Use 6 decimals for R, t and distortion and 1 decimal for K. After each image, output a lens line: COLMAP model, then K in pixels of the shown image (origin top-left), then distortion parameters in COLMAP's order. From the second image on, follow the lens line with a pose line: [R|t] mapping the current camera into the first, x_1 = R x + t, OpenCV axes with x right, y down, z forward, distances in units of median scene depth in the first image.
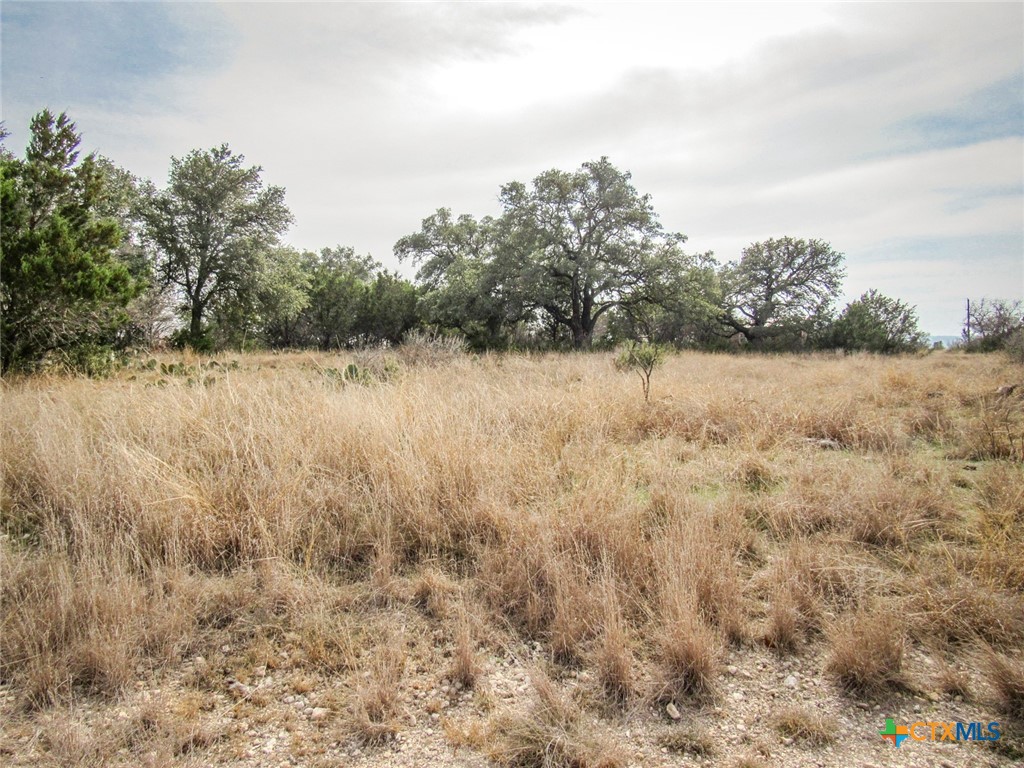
lens RADIAL K [[757.8, 0, 505.9], [0, 757.8, 402.0], [0, 0, 1]] dist [0.010161, 0.004868]
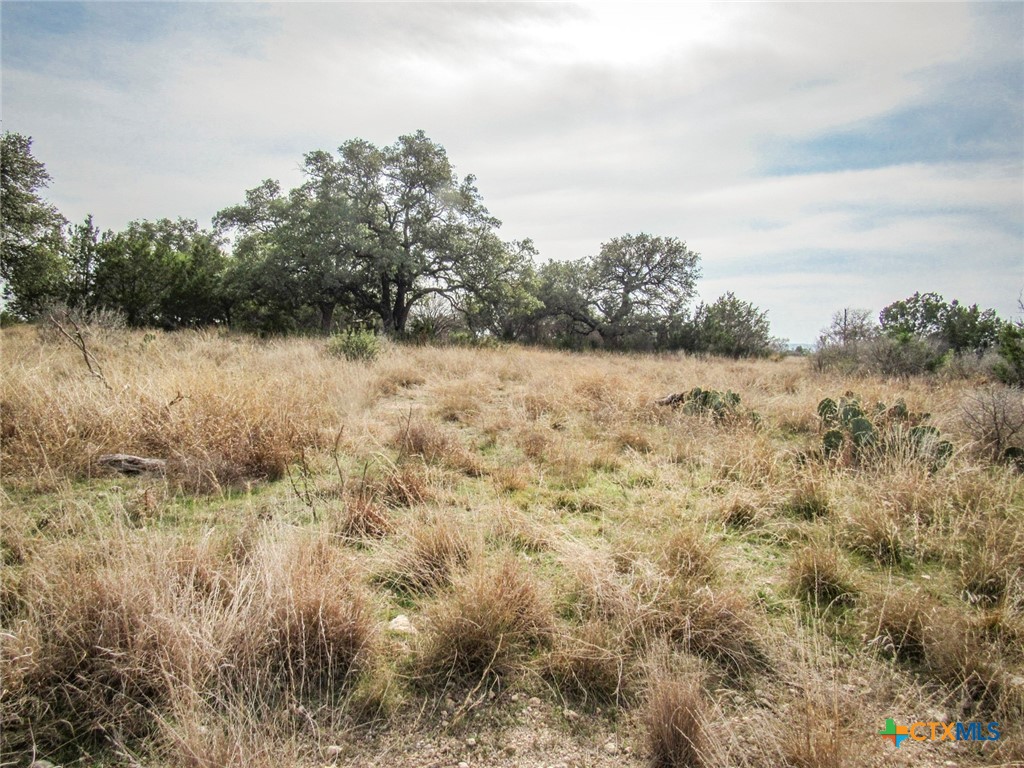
lens RADIAL K [[757.8, 0, 514.7], [0, 757.8, 394.7], [0, 0, 1]] dist [0.010161, 0.004868]
pose [[0.994024, 0.033510, 0.103888, 0.112052], [-0.033316, 0.999438, -0.003599, -0.002272], [-0.103950, 0.000116, 0.994582, 0.051280]]
